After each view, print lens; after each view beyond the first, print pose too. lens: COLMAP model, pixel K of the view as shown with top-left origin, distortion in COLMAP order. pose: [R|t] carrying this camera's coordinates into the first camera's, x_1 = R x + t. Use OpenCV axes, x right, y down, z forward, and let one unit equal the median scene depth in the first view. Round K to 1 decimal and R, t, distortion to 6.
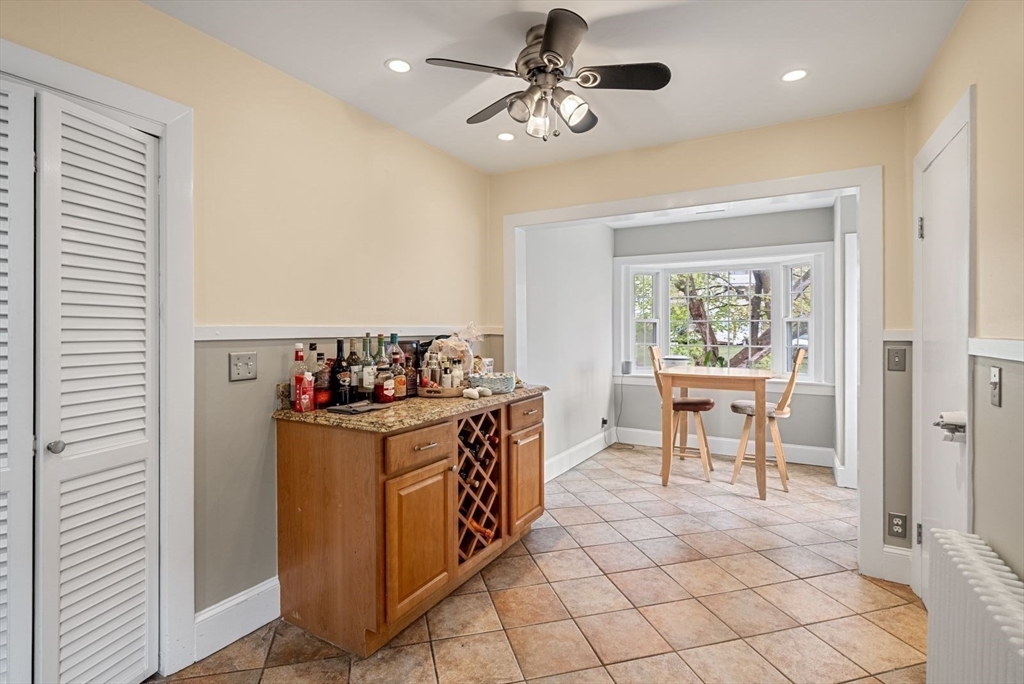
lens RADIAL K [[495.3, 0, 508.7], [0, 495.3, 332.6], [0, 0, 1]] dist [0.002434, 0.000537]
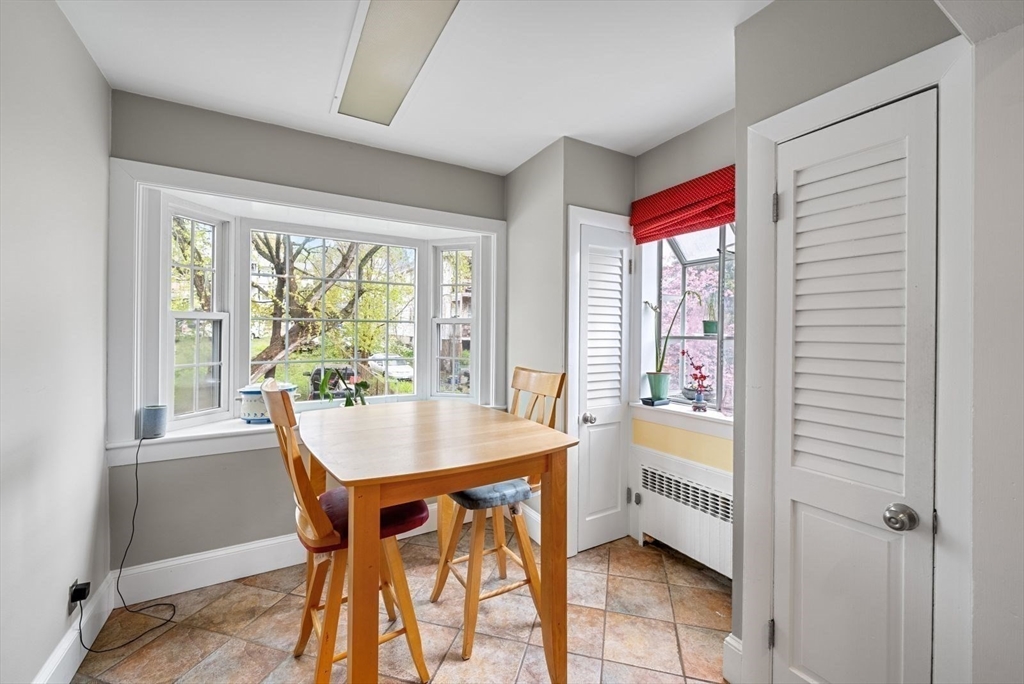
lens RADIAL K [[407.7, 0, 510.2], [0, 407.7, 329.3], [0, 0, 1]] dist [-0.000311, 0.000177]
pose [[0.512100, 0.005705, 0.858907, 0.101194], [-0.007500, 0.999970, -0.002171, -0.013444], [-0.858893, -0.005330, 0.512127, 0.597604]]
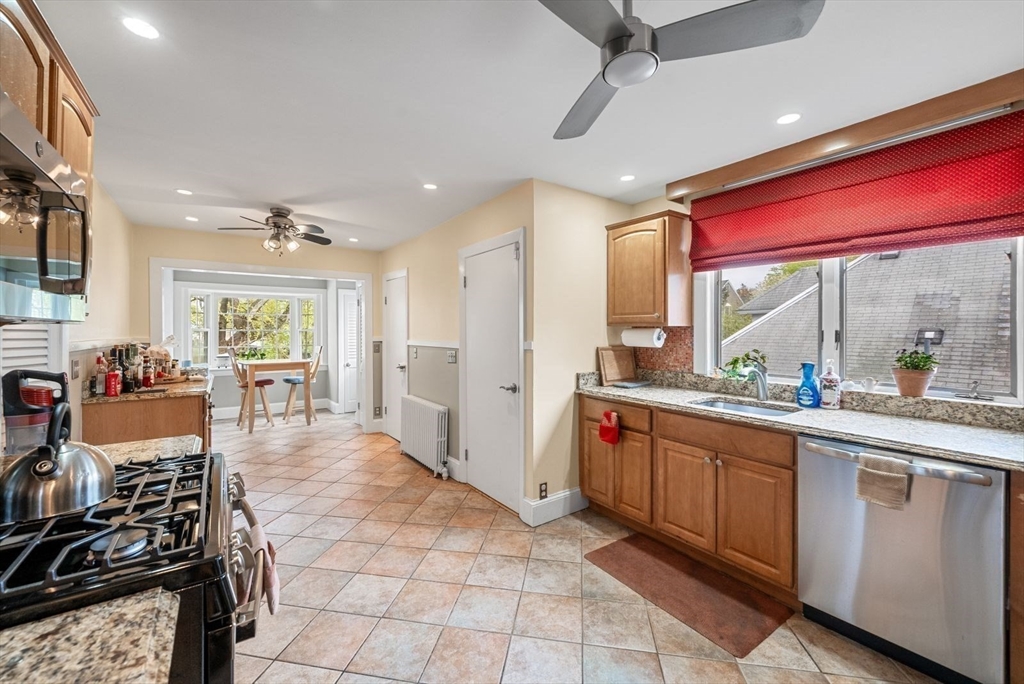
lens RADIAL K [[407.7, 0, 505.7], [0, 407.7, 335.2], [0, 0, 1]] dist [-0.000311, 0.000177]
pose [[0.428282, -0.008717, 0.903603, -0.416367], [0.008052, 0.999951, 0.005830, -0.010923], [-0.903609, 0.004779, 0.428331, -0.259606]]
